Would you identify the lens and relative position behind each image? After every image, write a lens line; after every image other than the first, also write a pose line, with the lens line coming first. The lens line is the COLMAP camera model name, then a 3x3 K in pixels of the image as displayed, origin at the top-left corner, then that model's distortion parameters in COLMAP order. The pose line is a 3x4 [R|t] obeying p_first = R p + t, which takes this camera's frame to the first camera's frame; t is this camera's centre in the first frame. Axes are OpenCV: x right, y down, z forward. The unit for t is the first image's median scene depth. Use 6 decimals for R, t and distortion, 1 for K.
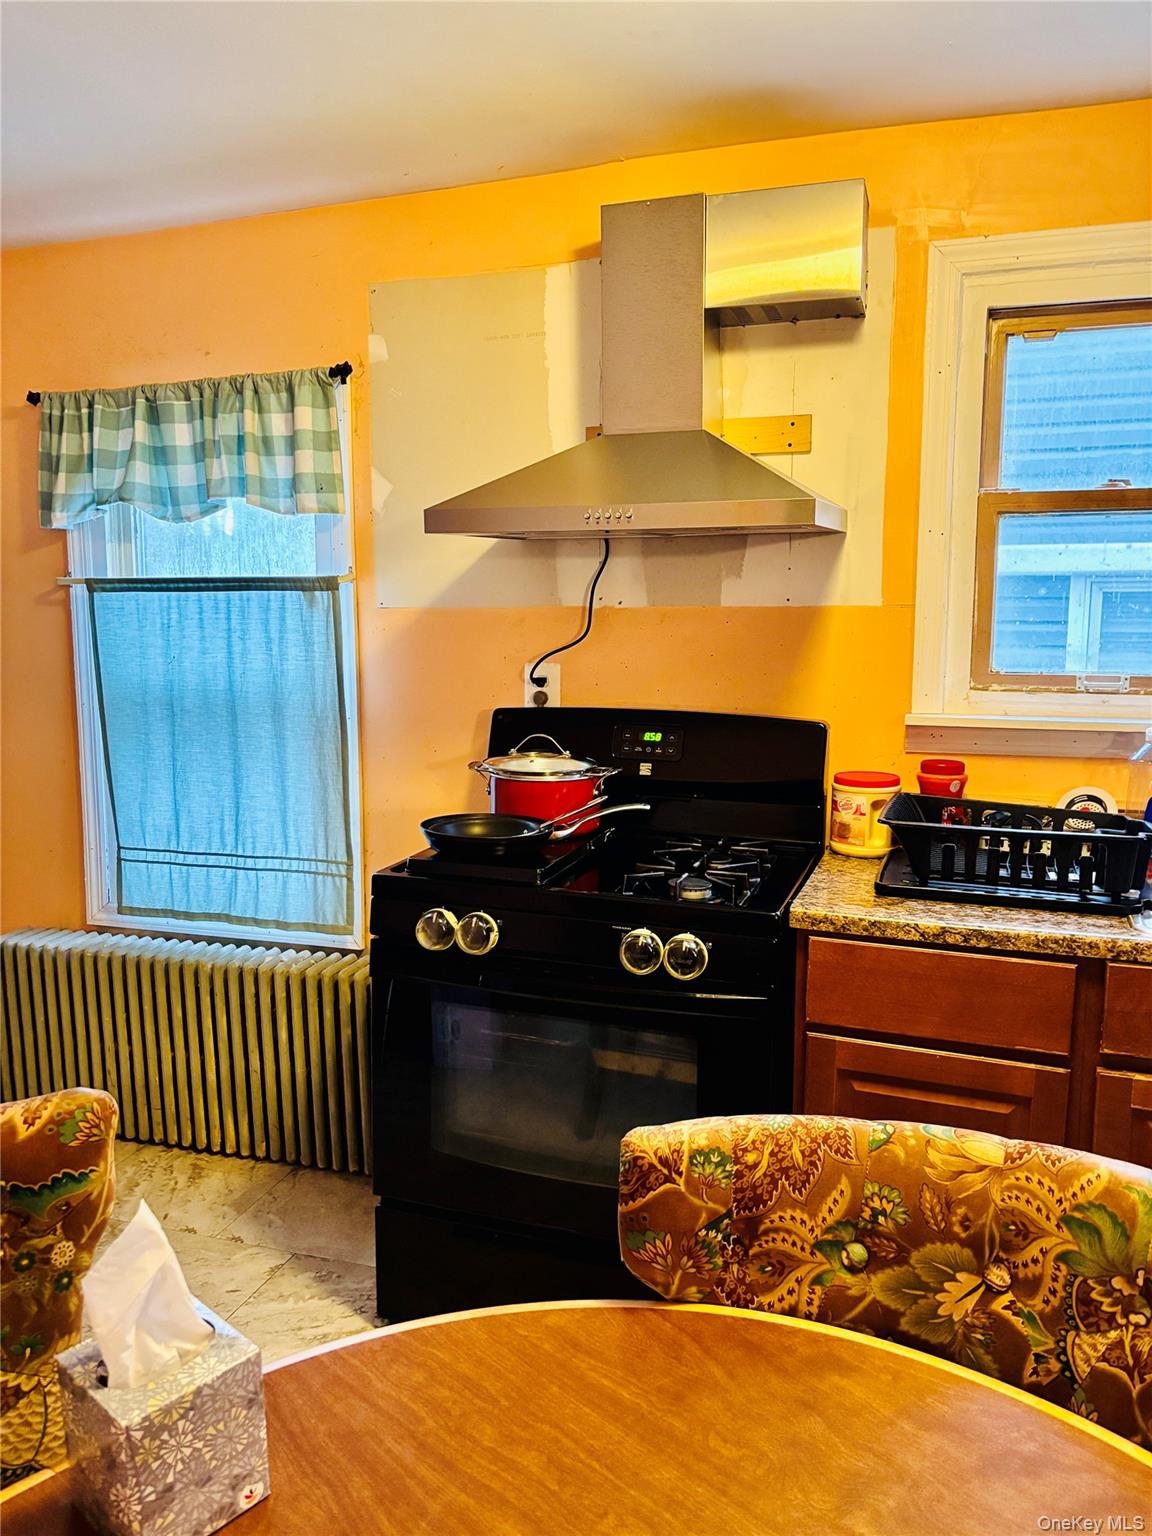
lens RADIAL K [[1164.3, 0, 563.9], [0, 1164.3, 764.7], [0, 0, 1]] dist [0.046008, -0.060385]
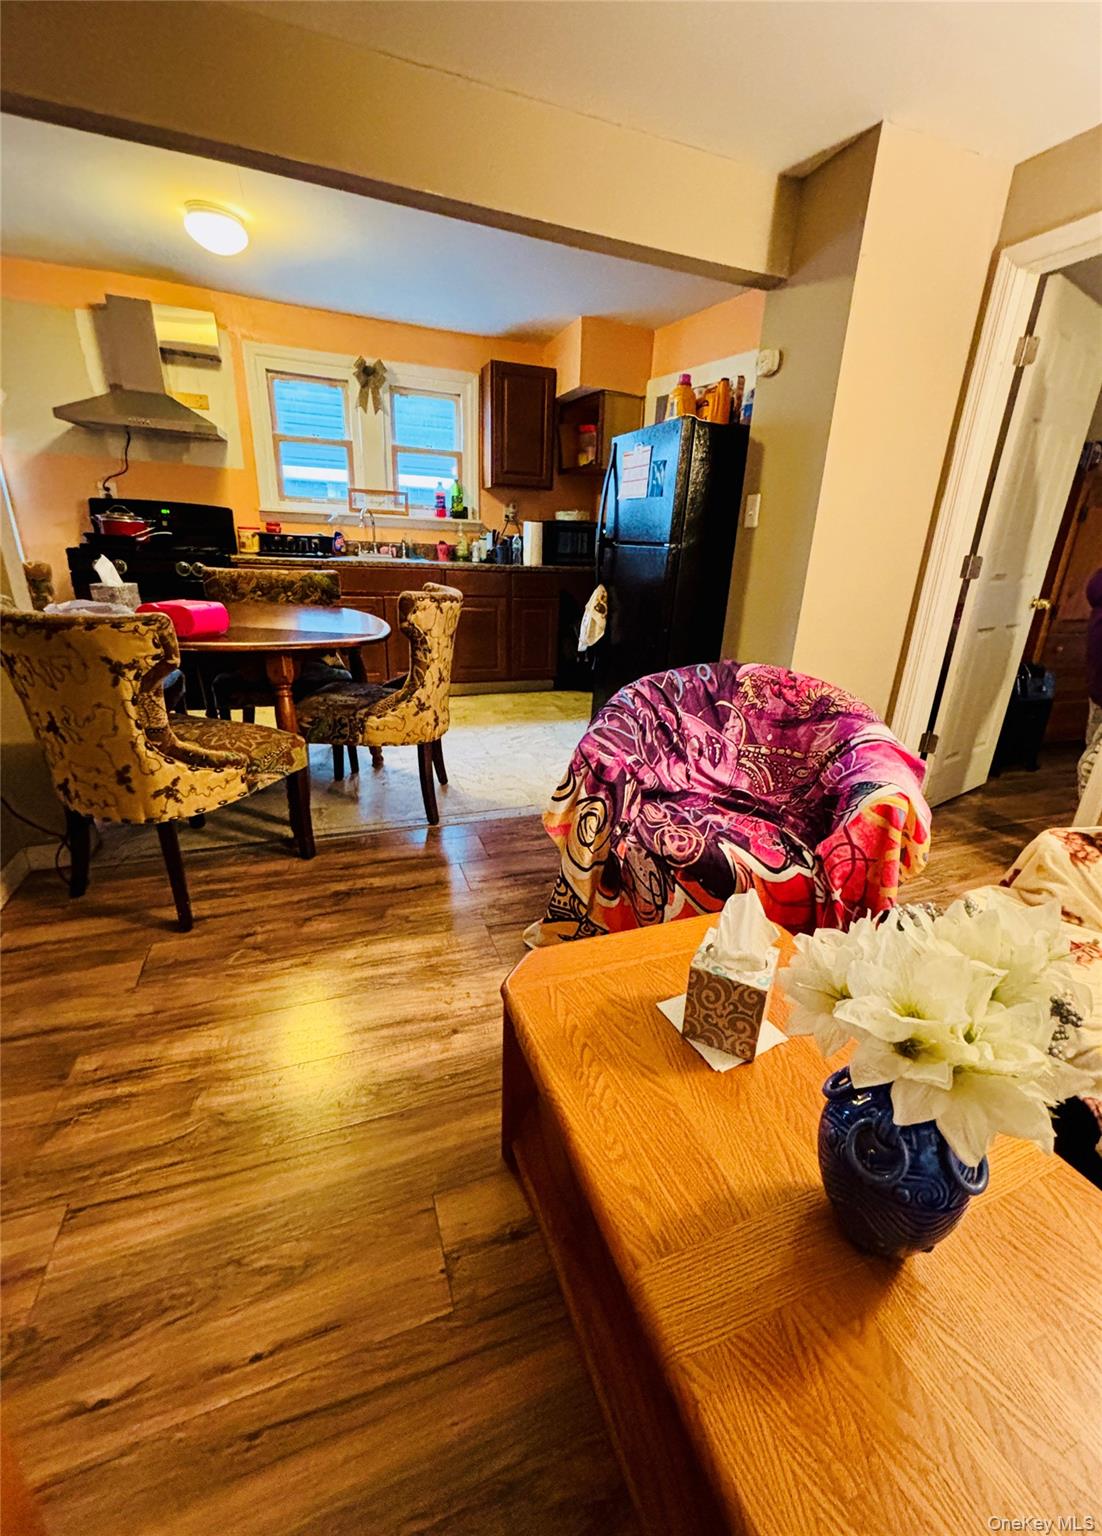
lens RADIAL K [[626.8, 0, 574.6], [0, 626.8, 765.5], [0, 0, 1]] dist [0.002186, 0.000500]
pose [[0.753813, -0.185802, 0.630272, -0.264152], [0.035341, 0.969265, 0.243467, 0.253411], [-0.656137, -0.161254, 0.737211, -0.928618]]
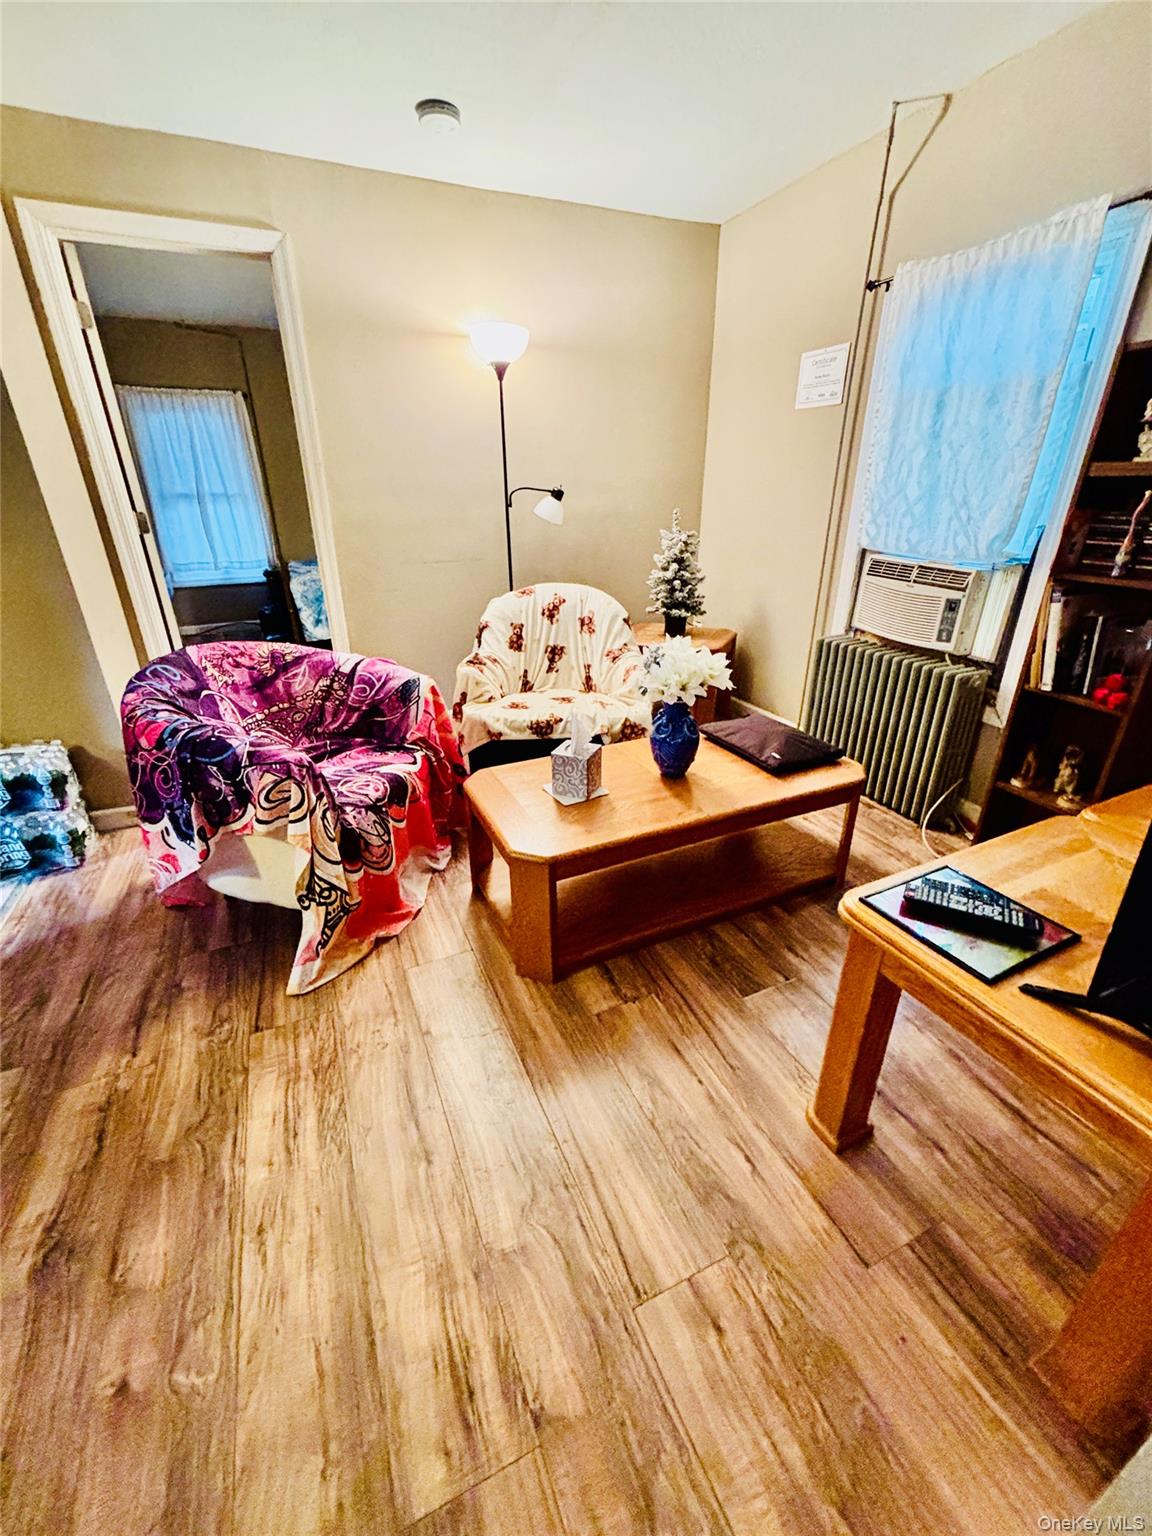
lens RADIAL K [[624.4, 0, 573.8], [0, 624.4, 770.4], [0, 0, 1]] dist [0.000625, -0.000270]
pose [[-0.685208, -0.293874, 0.666430, -0.458971], [0.107170, 0.864349, 0.491340, 0.127984], [-0.720420, 0.408091, -0.560764, -0.291545]]
